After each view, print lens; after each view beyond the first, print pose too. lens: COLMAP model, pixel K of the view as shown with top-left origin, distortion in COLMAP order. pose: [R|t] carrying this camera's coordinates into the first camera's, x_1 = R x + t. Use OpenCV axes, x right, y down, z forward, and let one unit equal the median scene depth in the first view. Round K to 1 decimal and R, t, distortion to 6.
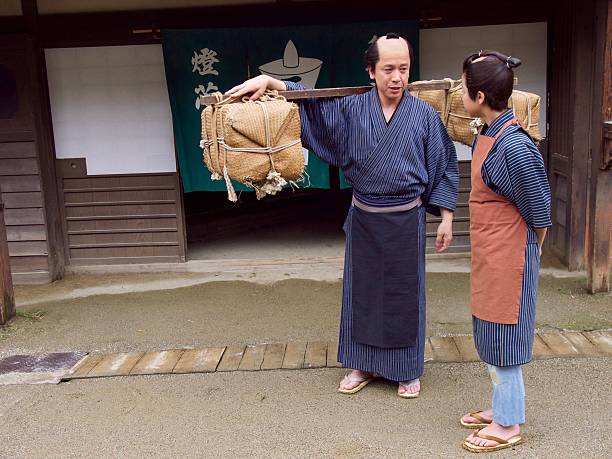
lens RADIAL K [[693.3, 0, 308.5], [0, 693.3, 239.2], [0, 0, 1]] dist [0.023281, 0.013702]
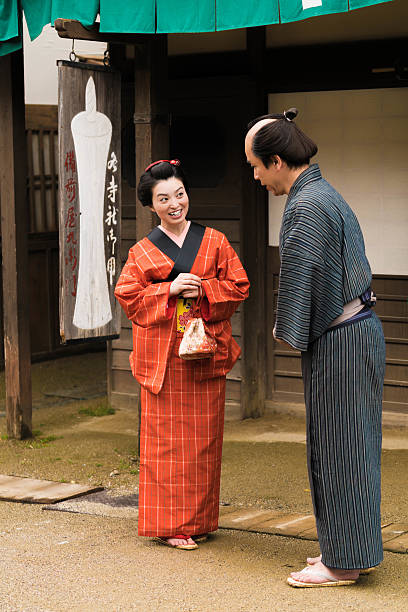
lens RADIAL K [[1354.5, 0, 203.6], [0, 1354.5, 292.7], [0, 0, 1]] dist [-0.052276, -0.273154]
pose [[0.852455, 0.073725, -0.517576, 0.288680], [-0.125020, 0.990030, -0.064887, 0.028377], [0.507632, 0.120021, 0.853174, -0.193448]]
